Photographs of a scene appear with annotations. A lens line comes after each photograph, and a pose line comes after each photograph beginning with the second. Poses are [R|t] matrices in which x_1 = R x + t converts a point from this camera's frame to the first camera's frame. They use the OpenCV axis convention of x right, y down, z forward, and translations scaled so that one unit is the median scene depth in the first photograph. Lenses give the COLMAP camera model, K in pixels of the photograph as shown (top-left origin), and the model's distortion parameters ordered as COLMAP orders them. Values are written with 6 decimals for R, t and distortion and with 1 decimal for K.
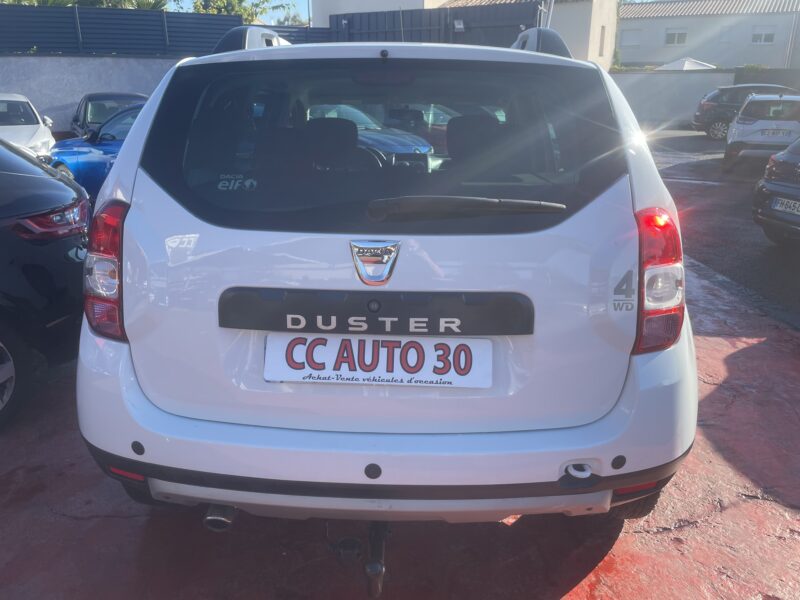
lens RADIAL K [[623.5, 0, 395.1], [0, 623.5, 300.7], [0, 0, 1]] dist [0.089340, -0.124317]
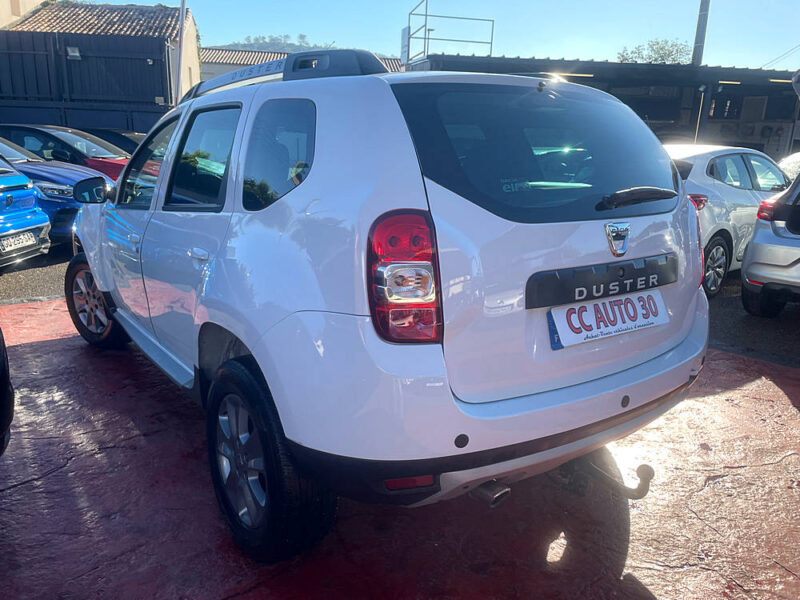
lens RADIAL K [[623.5, 0, 395.1], [0, 623.5, 300.7], [0, 0, 1]] dist [0.089340, -0.124317]
pose [[0.782693, -0.140515, 0.606340, -1.170536], [0.175016, 0.984563, 0.002247, -0.018441], [-0.597295, 0.104361, 0.795202, 0.233487]]
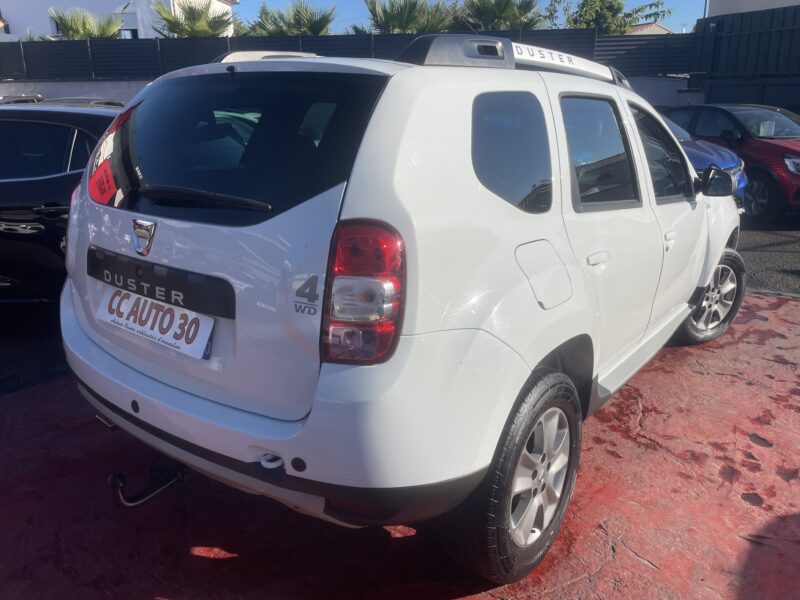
lens RADIAL K [[623.5, 0, 395.1], [0, 623.5, 300.7], [0, 0, 1]] dist [0.089340, -0.124317]
pose [[0.808665, 0.165369, -0.564547, 1.046698], [-0.176283, 0.983694, 0.035636, -0.066415], [0.561235, 0.070702, 0.824631, 0.254600]]
